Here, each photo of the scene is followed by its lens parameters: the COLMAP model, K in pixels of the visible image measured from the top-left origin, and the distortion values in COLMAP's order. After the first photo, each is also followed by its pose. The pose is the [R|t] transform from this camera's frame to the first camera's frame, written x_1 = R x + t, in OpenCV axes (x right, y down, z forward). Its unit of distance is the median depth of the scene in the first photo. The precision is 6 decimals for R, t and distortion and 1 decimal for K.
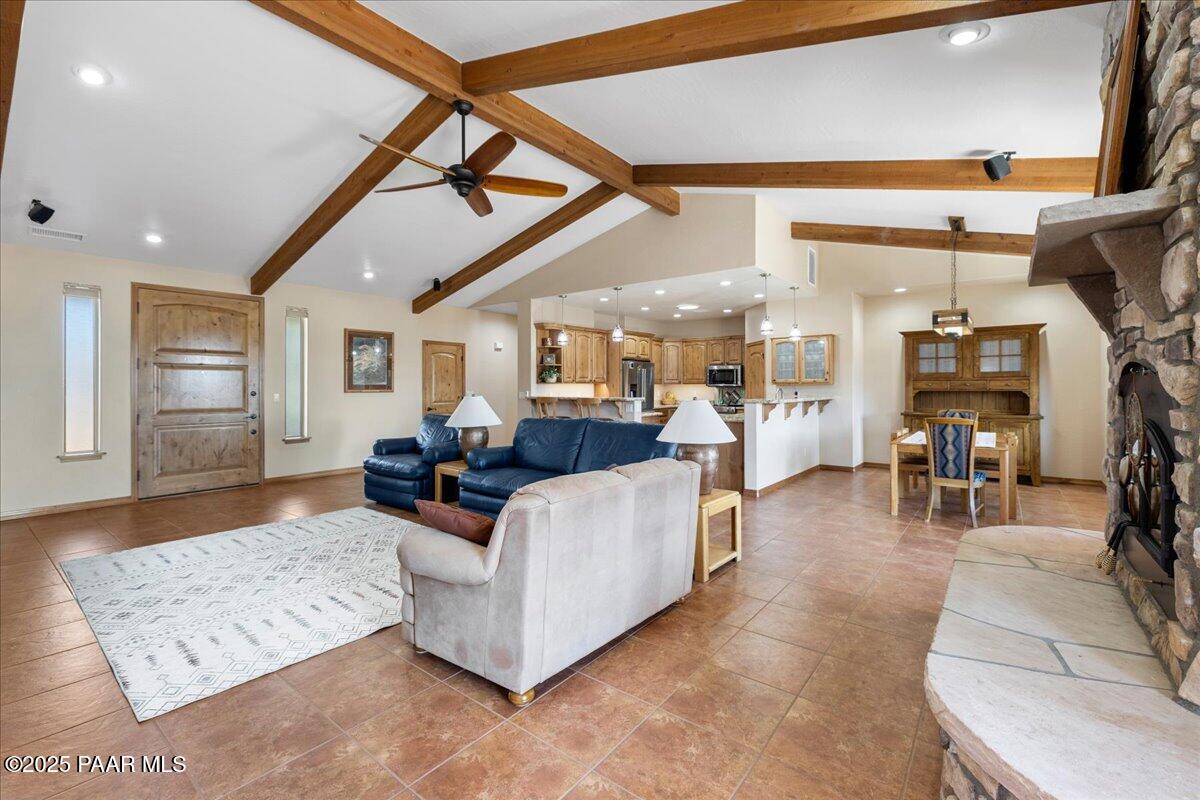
lens RADIAL K [[512.9, 0, 607.5], [0, 512.9, 390.2], [0, 0, 1]] dist [-0.001389, 0.000126]
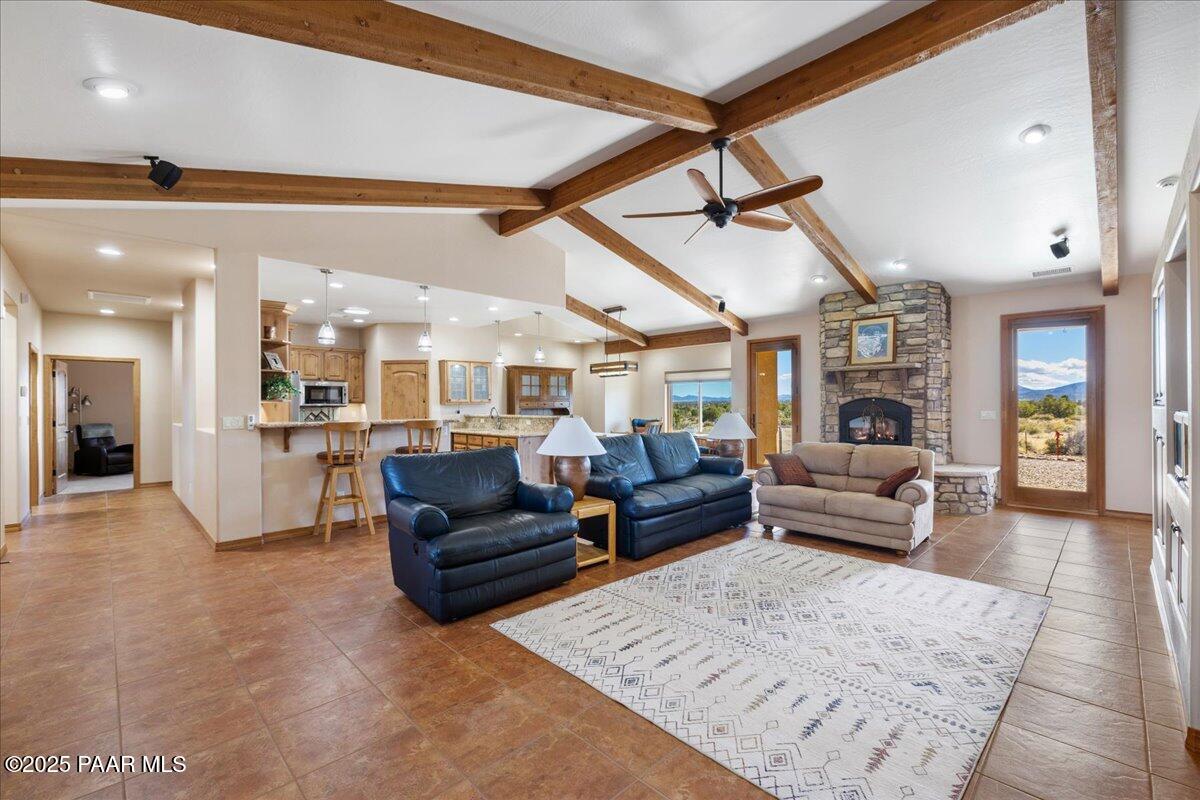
lens RADIAL K [[505.1, 0, 604.3], [0, 505.1, 403.6], [0, 0, 1]] dist [0.000499, 0.000113]
pose [[0.135923, 0.002137, 0.990717, -0.664762], [0.010492, 0.999938, -0.003597, -0.004174], [-0.990664, 0.010884, 0.135892, 0.534040]]
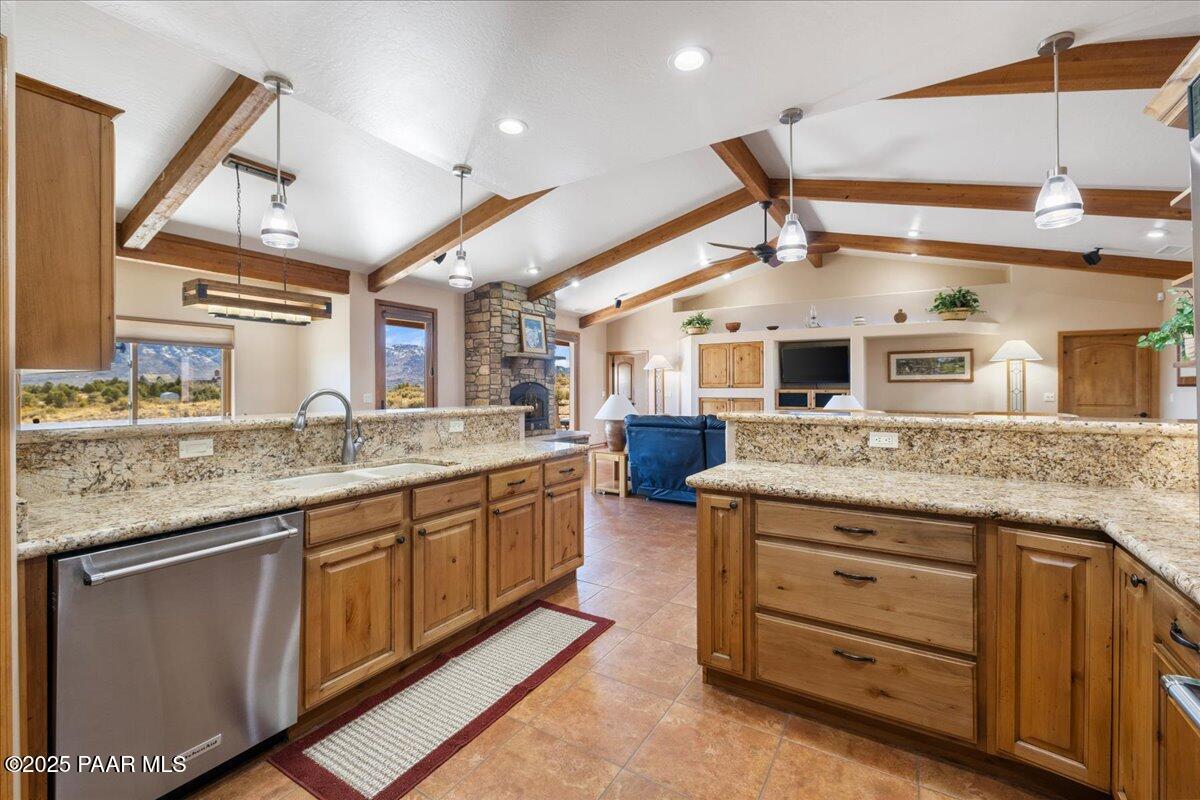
lens RADIAL K [[510.8, 0, 606.1], [0, 510.8, 383.5], [0, 0, 1]] dist [-0.001700, 0.000087]
pose [[-0.994716, 0.002403, -0.102638, 0.169189], [0.002786, 0.999990, -0.003590, -0.005452], [0.102629, -0.003857, -0.994712, 1.200008]]
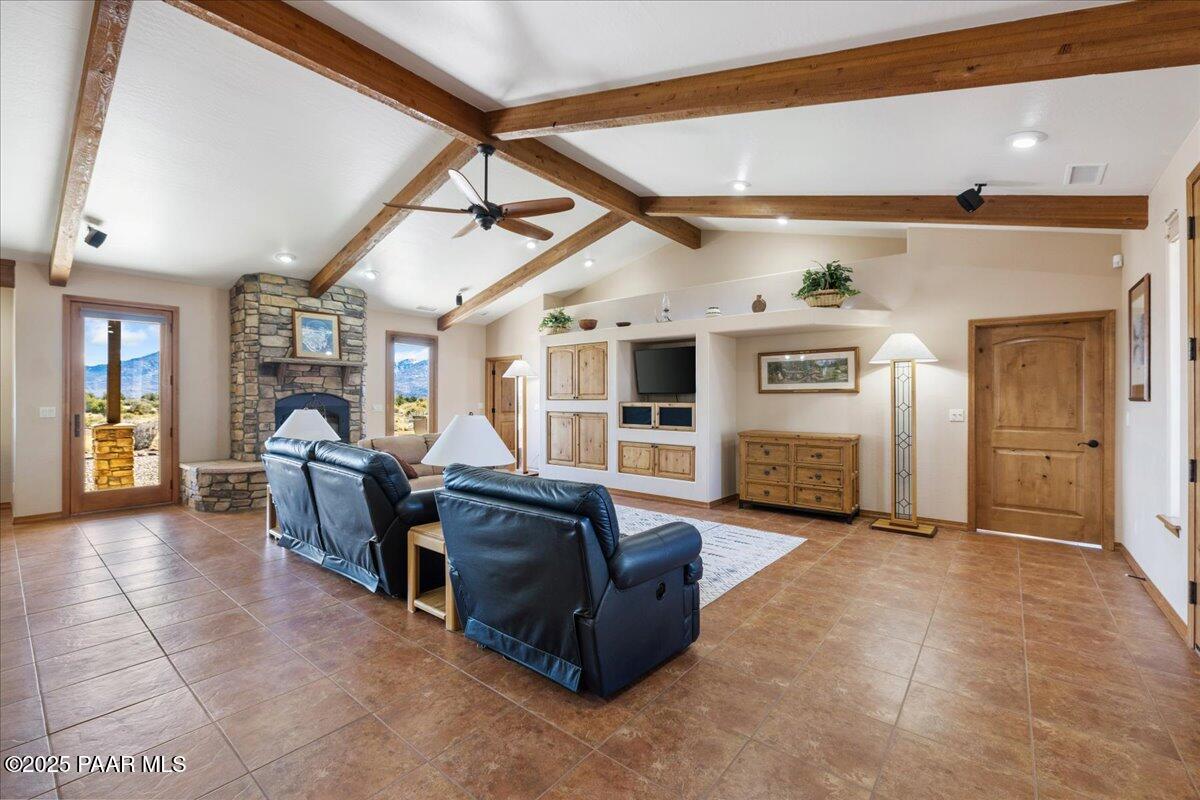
lens RADIAL K [[504.7, 0, 606.9], [0, 504.7, 394.1], [0, 0, 1]] dist [-0.001361, 0.000169]
pose [[-0.999605, 0.001694, 0.028068, -0.283595], [0.001664, 0.999998, -0.001075, -0.008104], [-0.028069, -0.001028, -0.999605, 1.015240]]
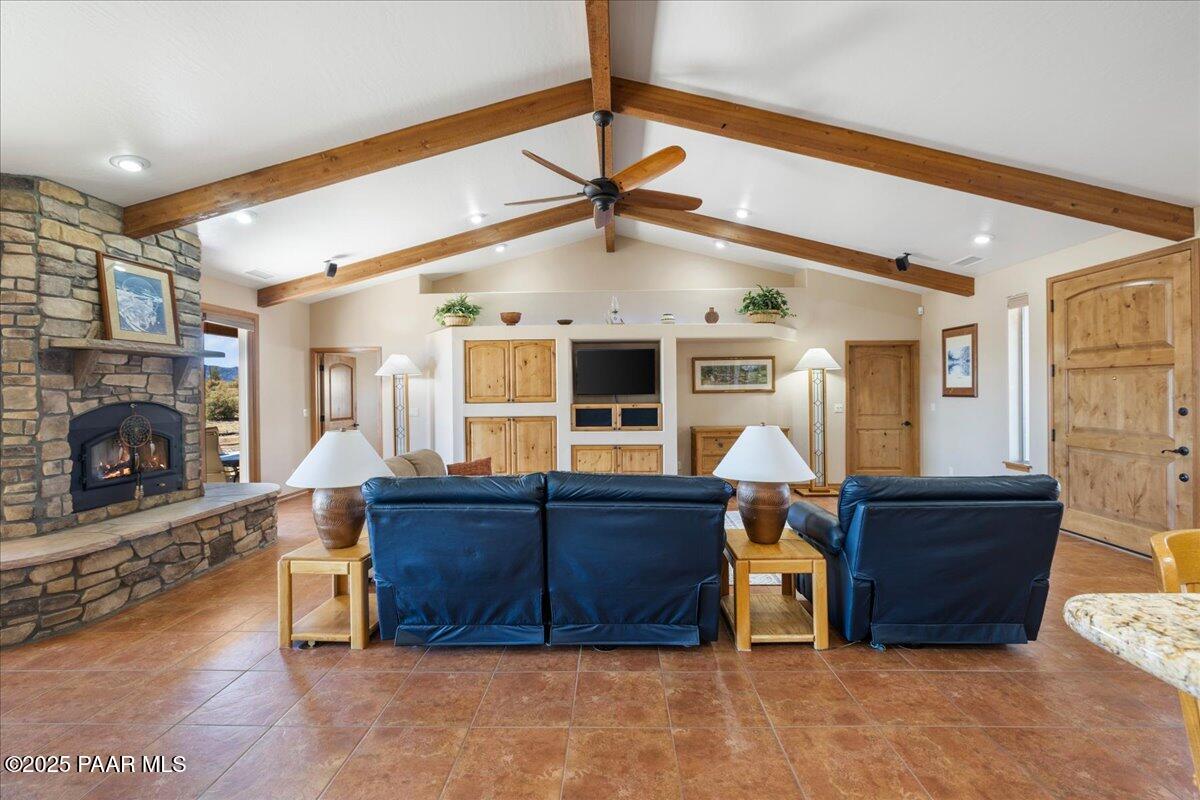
lens RADIAL K [[512.9, 0, 607.5], [0, 512.9, 390.2], [0, 0, 1]] dist [-0.001389, 0.000126]
pose [[-0.805035, 0.011127, -0.593123, 0.139885], [0.009460, 0.999938, 0.005918, -0.021483], [0.593152, -0.000847, -0.805090, 0.864145]]
